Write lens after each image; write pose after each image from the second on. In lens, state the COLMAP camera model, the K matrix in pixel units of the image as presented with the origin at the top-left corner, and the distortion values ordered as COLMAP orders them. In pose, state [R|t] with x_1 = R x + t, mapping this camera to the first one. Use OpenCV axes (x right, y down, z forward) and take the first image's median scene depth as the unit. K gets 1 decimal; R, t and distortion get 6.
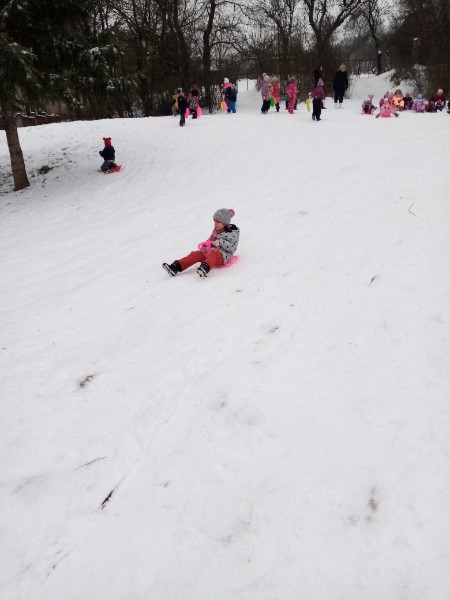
lens RADIAL K [[471.5, 0, 232.5], [0, 471.5, 295.8], [0, 0, 1]] dist [0.040810, -0.049425]
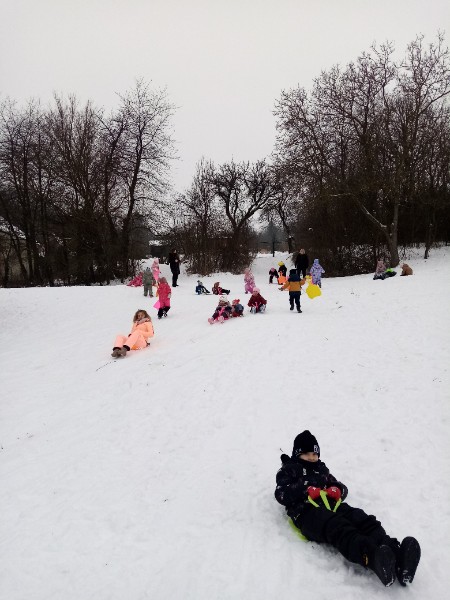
lens RADIAL K [[471.5, 0, 221.9], [0, 471.5, 303.7], [0, 0, 1]] dist [0.040810, -0.049425]
pose [[0.997877, 0.017635, 0.062699, 0.113628], [0.002970, 0.949329, -0.314269, 0.013240], [-0.065064, 0.313788, 0.947261, -0.061419]]
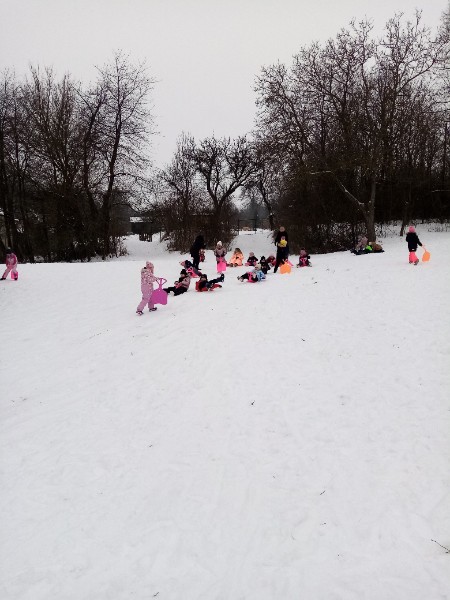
lens RADIAL K [[471.5, 0, 223.2], [0, 471.5, 302.3], [0, 0, 1]] dist [0.040810, -0.049425]
pose [[0.994490, 0.010714, 0.104281, 0.114041], [0.018012, 0.962505, -0.270666, 0.019027], [-0.103271, 0.271053, 0.957008, -0.074338]]
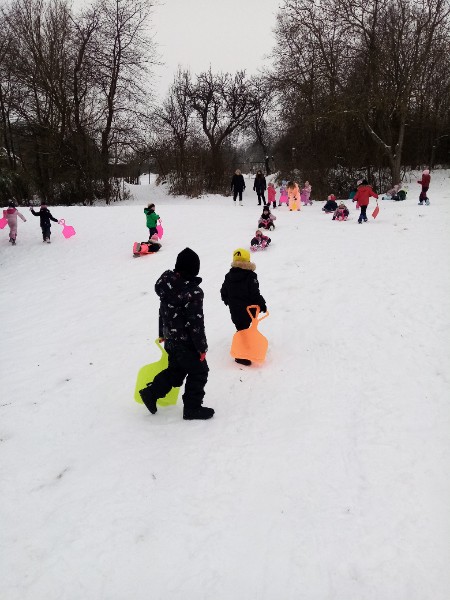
lens RADIAL K [[471.5, 0, 226.6], [0, 471.5, 301.5], [0, 0, 1]] dist [0.040810, -0.049425]
pose [[0.985034, -0.004825, 0.172295, 0.030387], [0.033053, 0.986344, -0.161350, 0.008210], [-0.169163, 0.164630, 0.971741, -0.035419]]
